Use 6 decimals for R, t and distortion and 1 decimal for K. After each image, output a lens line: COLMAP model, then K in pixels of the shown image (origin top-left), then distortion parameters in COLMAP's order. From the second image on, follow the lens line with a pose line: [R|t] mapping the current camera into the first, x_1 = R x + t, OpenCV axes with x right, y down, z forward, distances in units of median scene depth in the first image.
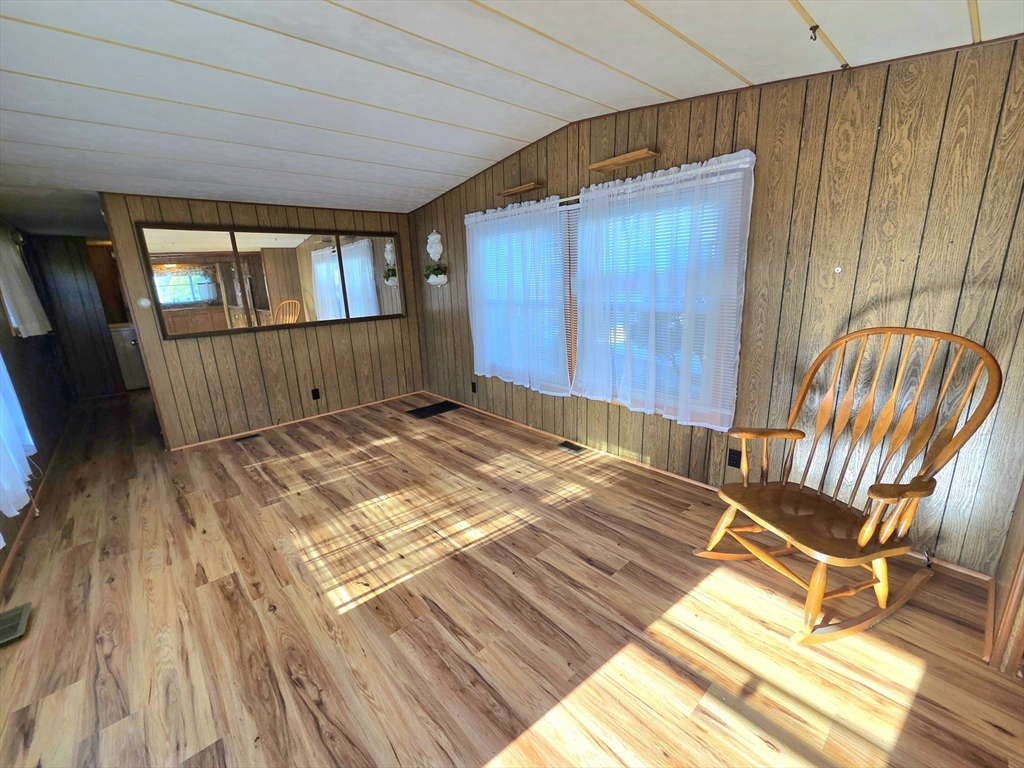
lens RADIAL K [[414.0, 0, 510.1], [0, 414.0, 388.1], [0, 0, 1]] dist [0.000157, -0.000091]
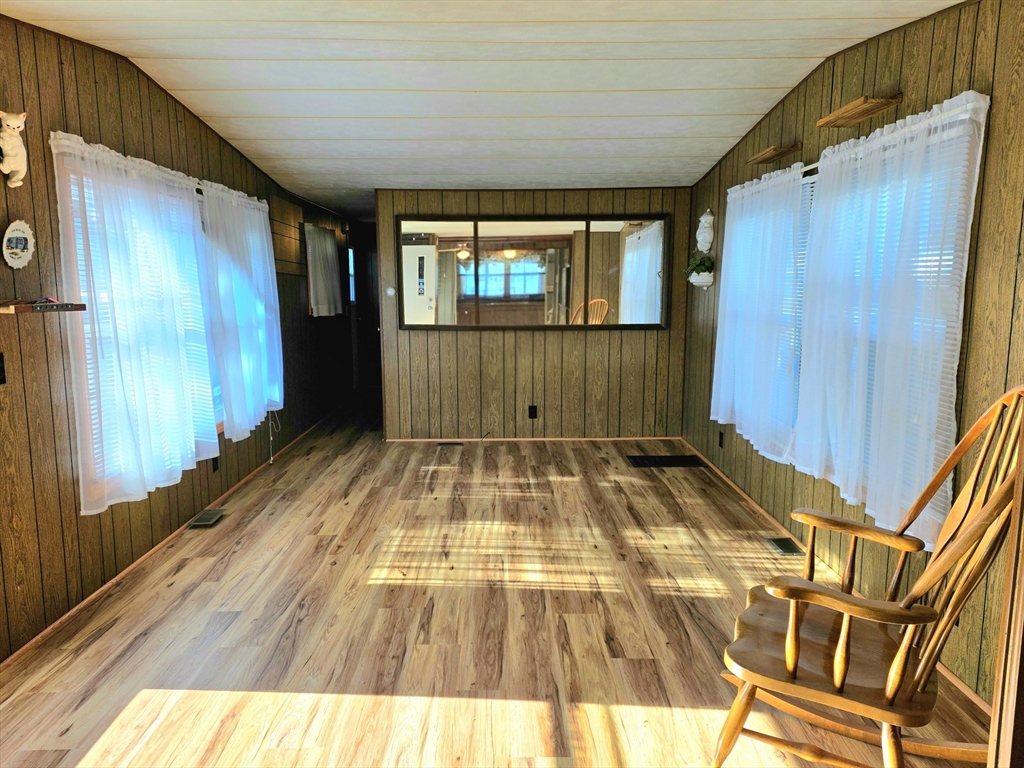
lens RADIAL K [[695.2, 0, 512.0], [0, 695.2, 384.0], [0, 0, 1]] dist [0.115590, -0.084434]
pose [[0.761296, 0.130878, -0.635058, 0.542647], [-0.194000, 0.980528, -0.030488, 0.015127], [0.618702, 0.146412, 0.771862, -0.135632]]
